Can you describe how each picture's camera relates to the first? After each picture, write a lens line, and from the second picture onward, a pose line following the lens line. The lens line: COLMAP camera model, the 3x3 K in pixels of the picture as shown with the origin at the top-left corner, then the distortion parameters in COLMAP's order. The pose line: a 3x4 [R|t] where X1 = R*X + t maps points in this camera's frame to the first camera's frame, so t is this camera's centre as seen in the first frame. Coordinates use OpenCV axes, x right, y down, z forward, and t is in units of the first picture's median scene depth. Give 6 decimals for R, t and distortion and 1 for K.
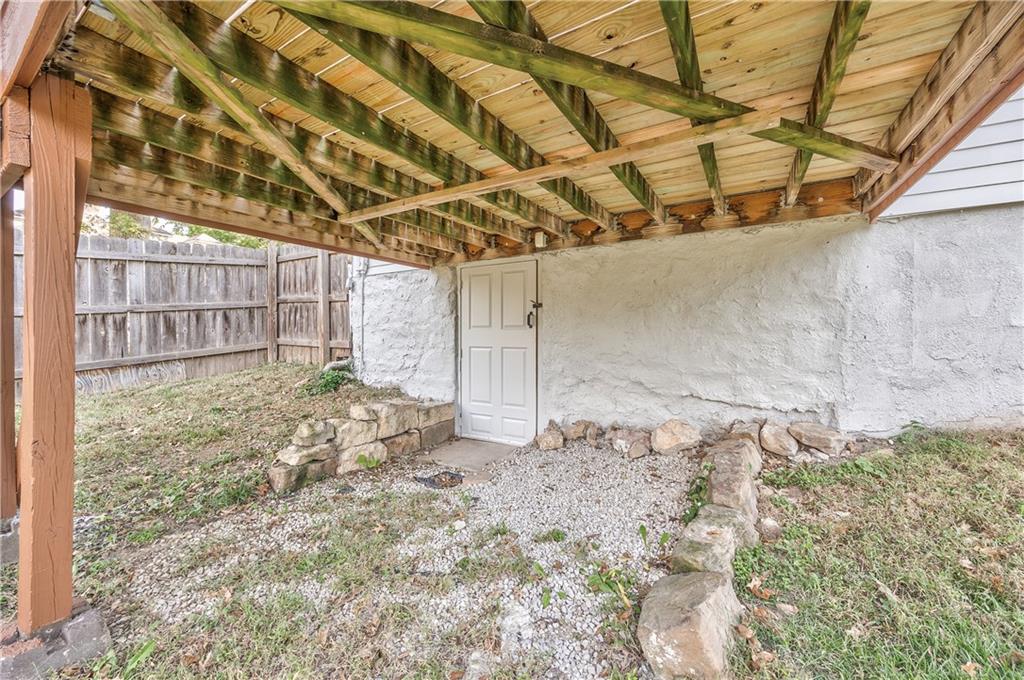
lens RADIAL K [[402.6, 0, 519.4], [0, 402.6, 339.8], [0, 0, 1]] dist [-0.003109, -0.000291]
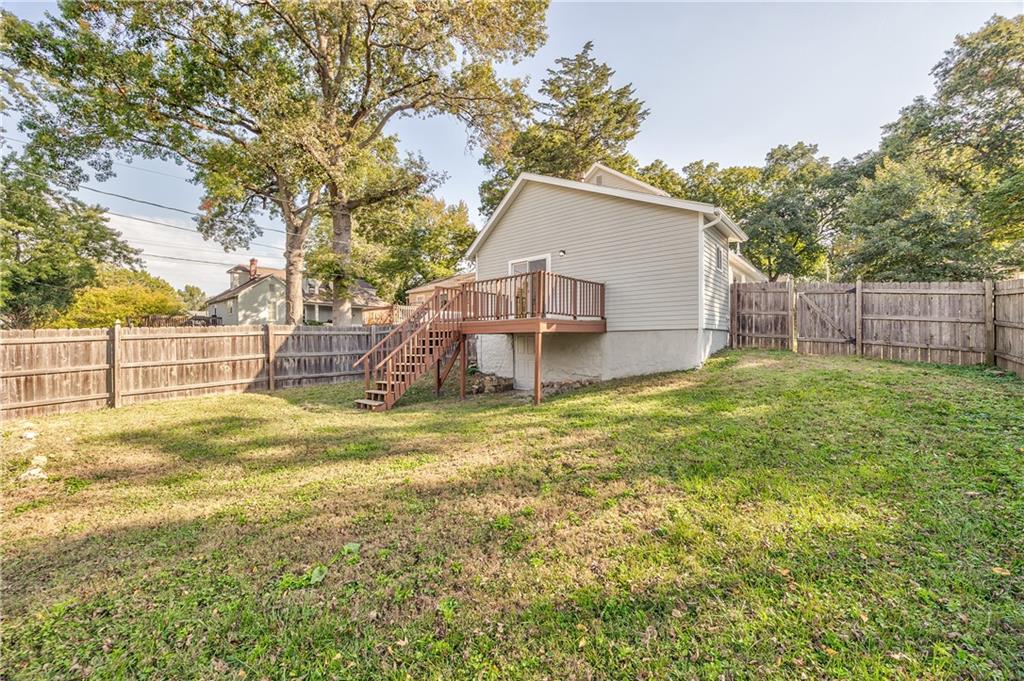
lens RADIAL K [[402.6, 0, 519.4], [0, 402.6, 340.3], [0, 0, 1]] dist [-0.003109, -0.000291]
pose [[0.988232, -0.009917, -0.152639, 0.414841], [0.008485, 0.999914, -0.010034, -0.114349], [0.152725, 0.008621, 0.988231, -2.351442]]
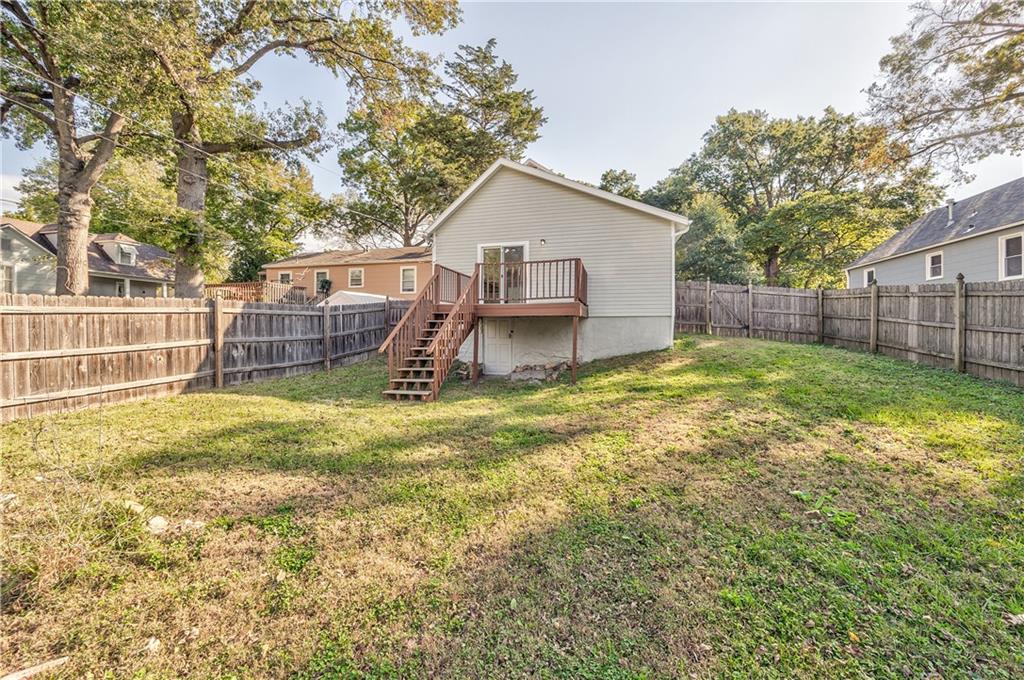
lens RADIAL K [[403.5, 0, 519.8], [0, 403.5, 326.9], [0, 0, 1]] dist [-0.002998, -0.000204]
pose [[0.950892, -0.002135, 0.309515, -0.959814], [0.006541, 0.999892, -0.013198, -0.084672], [-0.309453, 0.014575, 0.950803, -2.283738]]
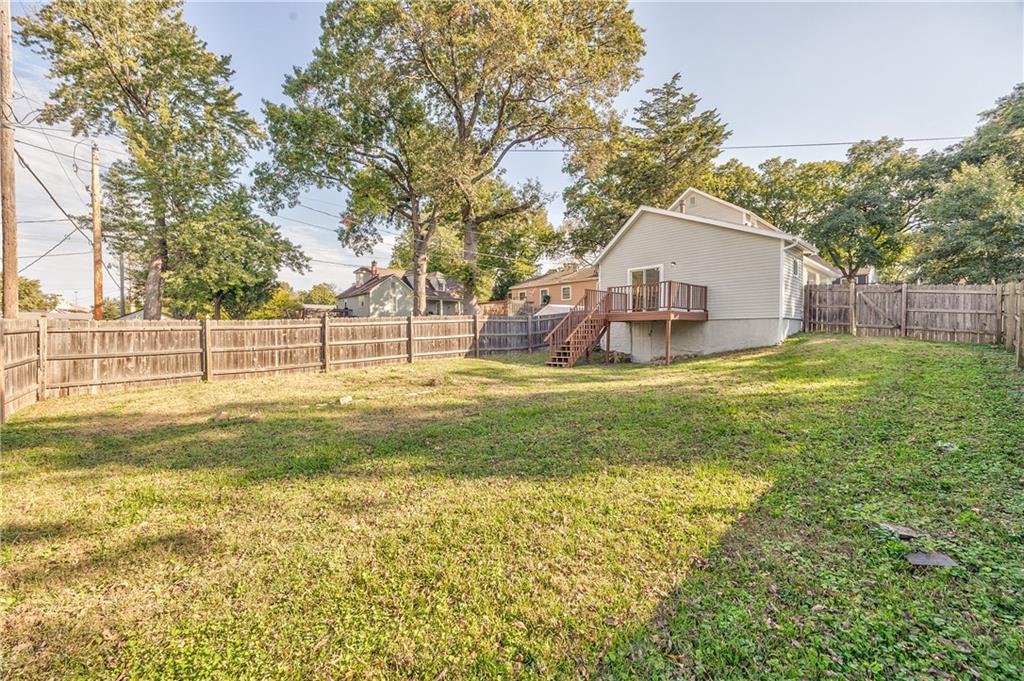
lens RADIAL K [[416.1, 0, 505.4], [0, 416.1, 338.8], [0, 0, 1]] dist [-0.003709, -0.000603]
pose [[0.955281, 0.000874, -0.295698, -0.143529], [0.000166, 0.999994, 0.003492, -0.023584], [0.295699, -0.003385, 0.955275, -4.104861]]
